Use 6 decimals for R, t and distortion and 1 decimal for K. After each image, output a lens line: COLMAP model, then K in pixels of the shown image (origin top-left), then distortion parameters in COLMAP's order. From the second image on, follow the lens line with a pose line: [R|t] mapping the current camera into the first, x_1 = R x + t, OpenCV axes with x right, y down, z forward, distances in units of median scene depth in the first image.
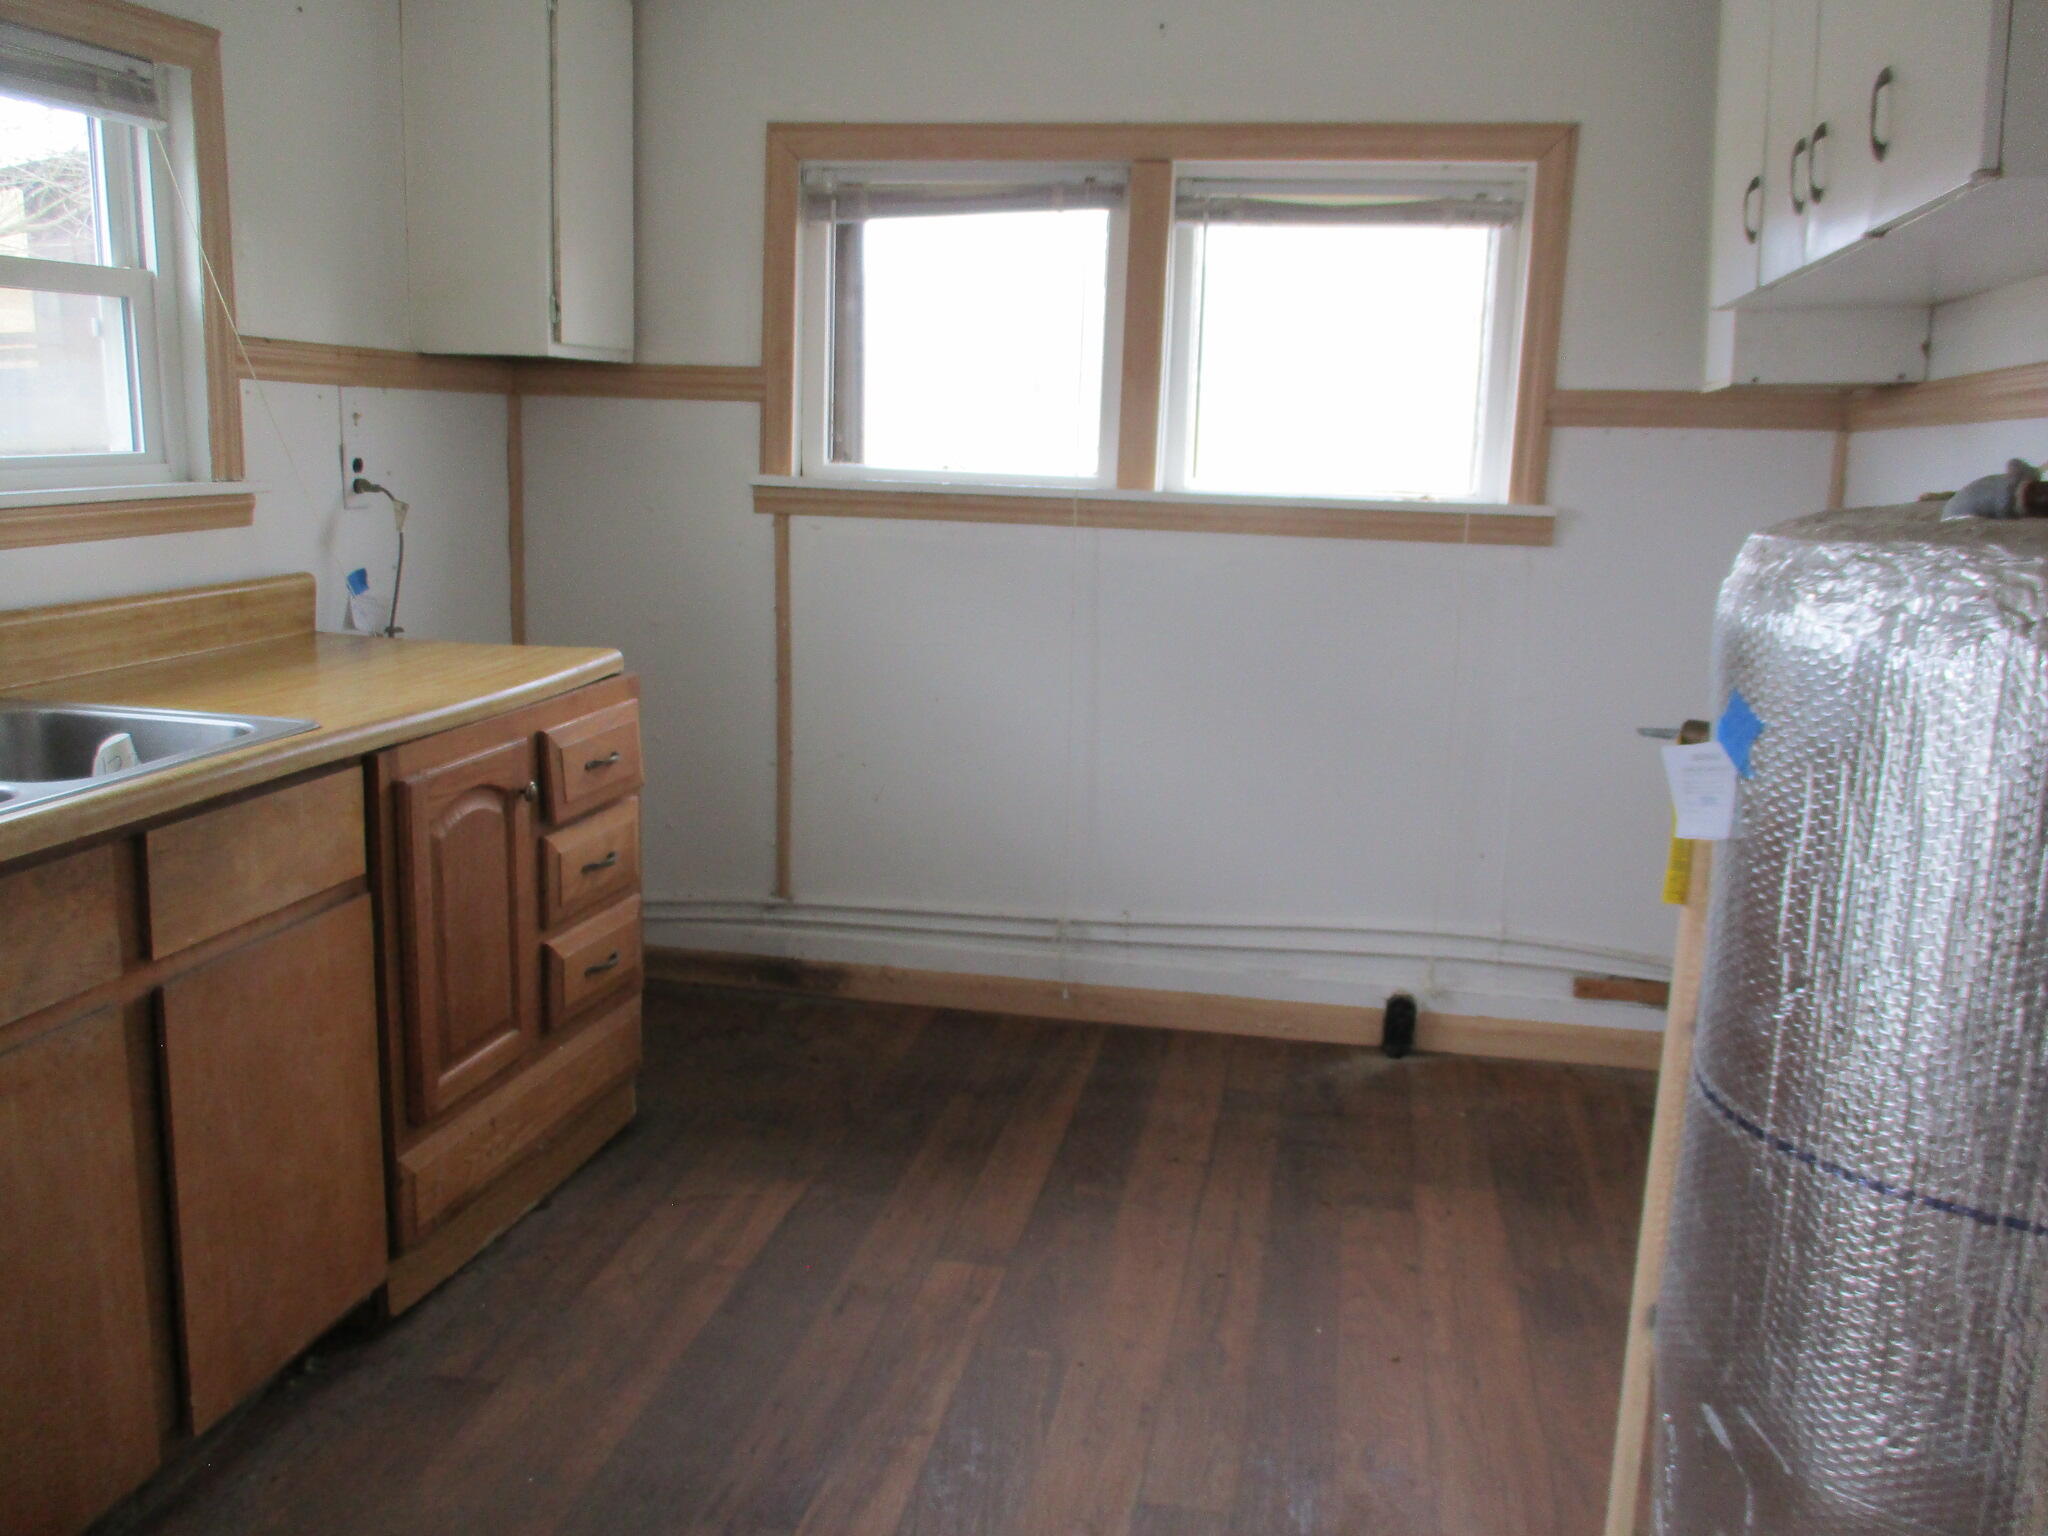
lens RADIAL K [[1724.2, 0, 1024.0], [0, 1724.2, 768.0], [0, 0, 1]] dist [-0.013464, 0.014192]
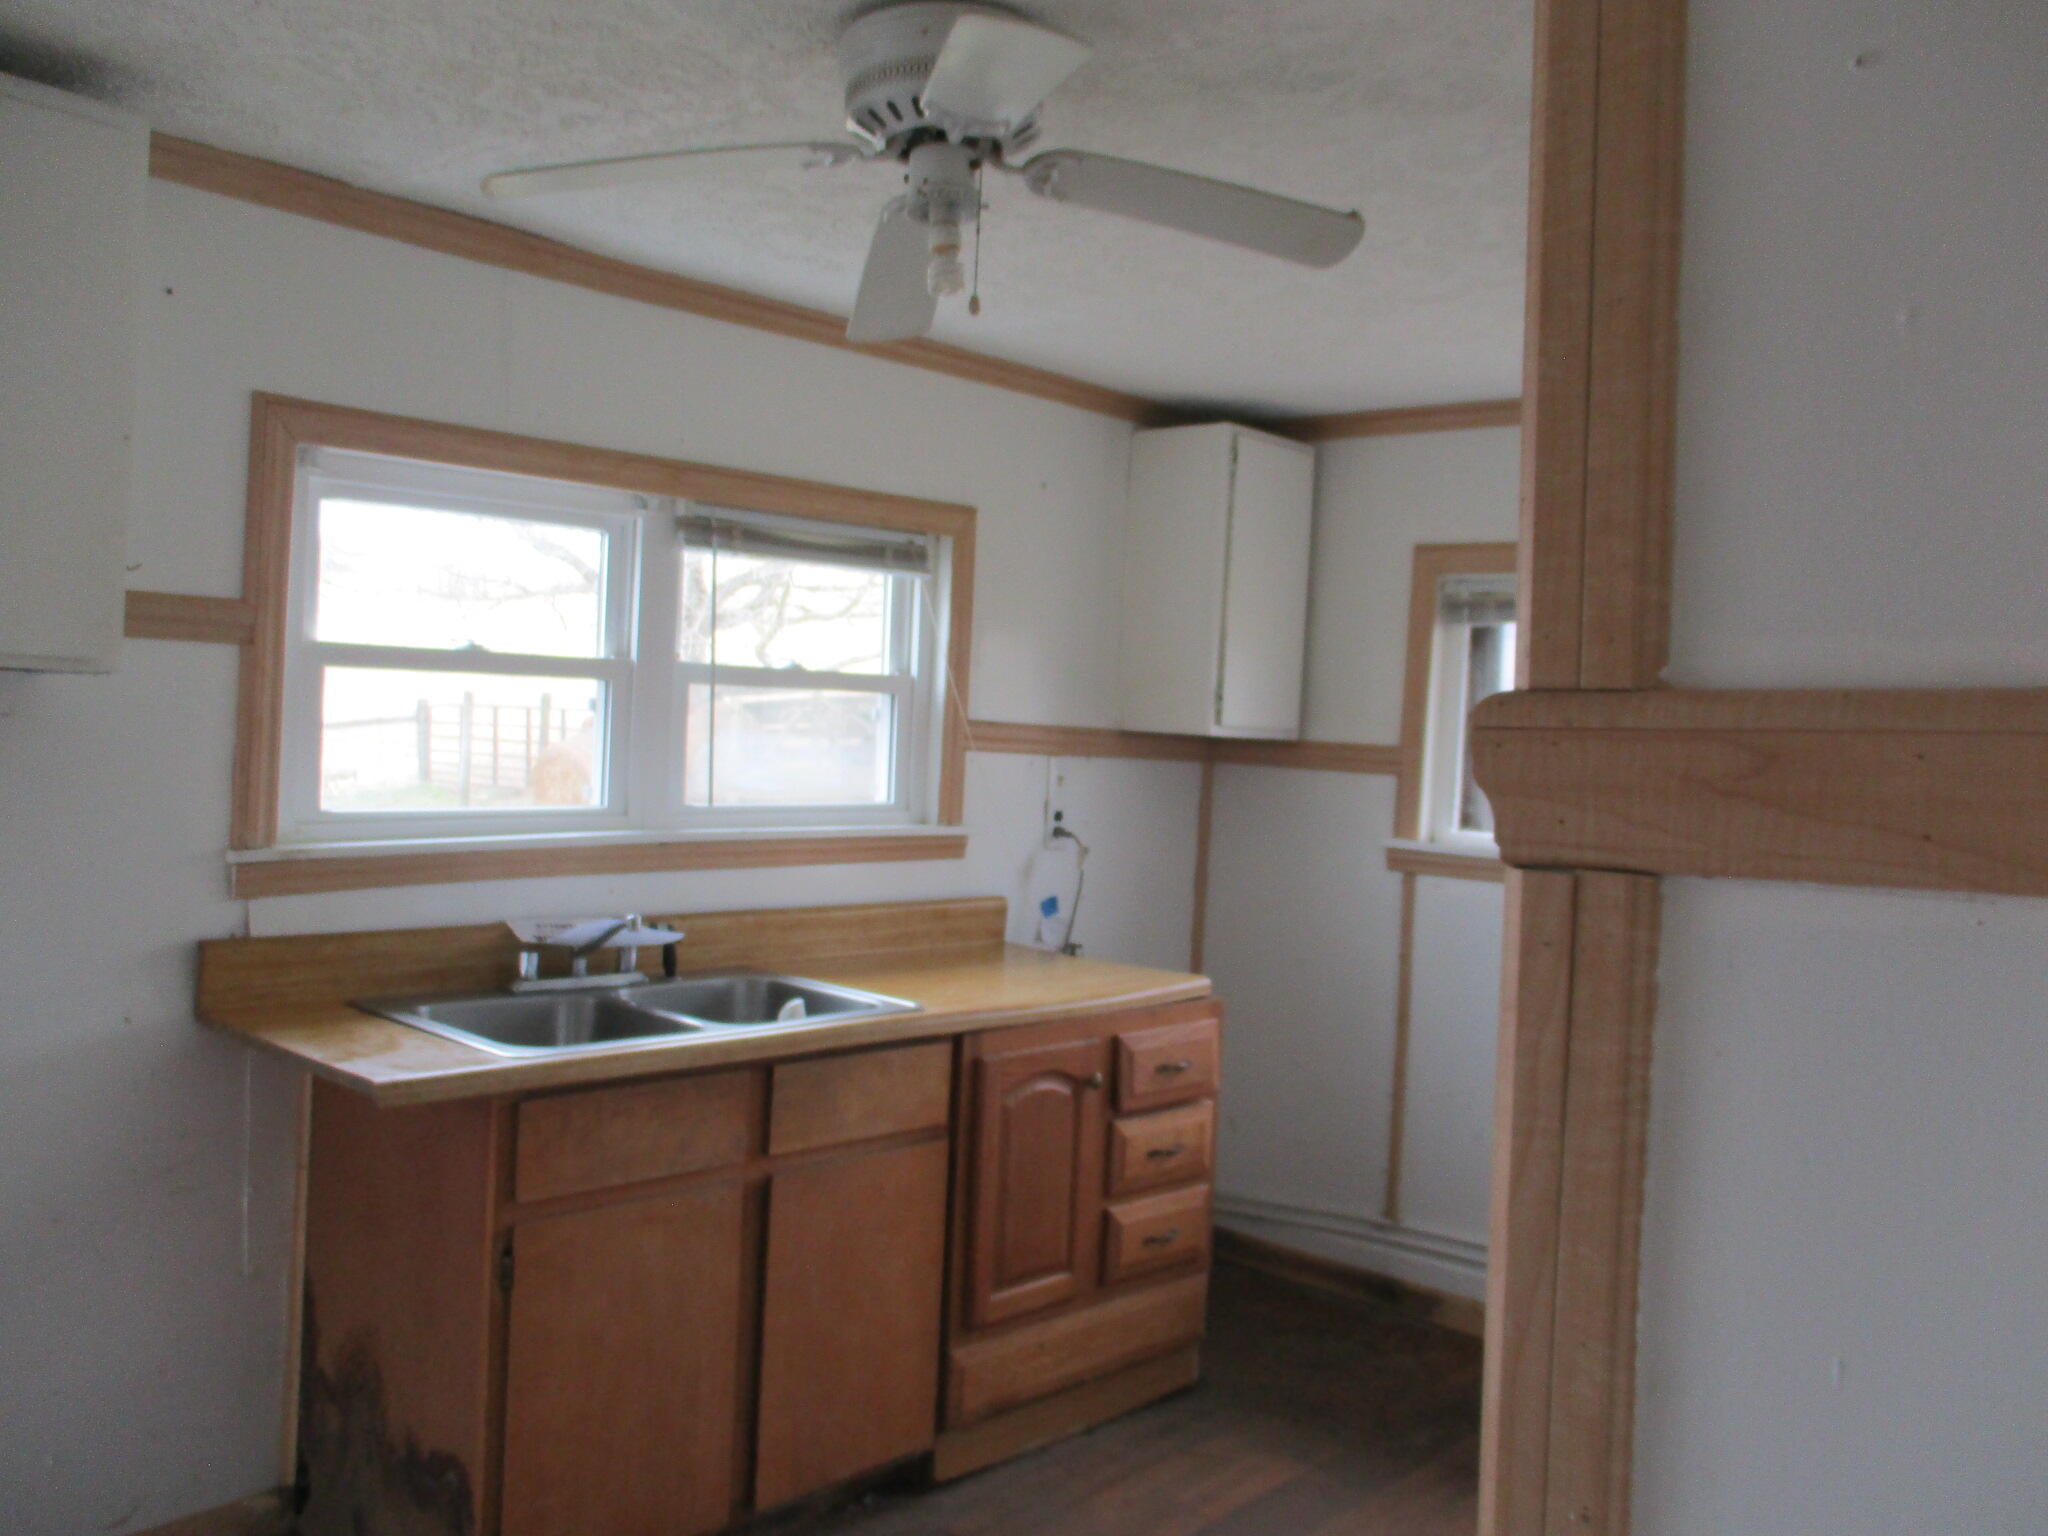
lens RADIAL K [[1738.7, 0, 1024.0], [0, 1738.7, 768.0], [0, 0, 1]] dist [-0.137598, 0.321785]
pose [[0.858453, 0.029608, -0.512038, 0.281753], [-0.128546, 0.978889, -0.158908, -0.002590], [0.496523, 0.202235, 0.844136, -0.124685]]
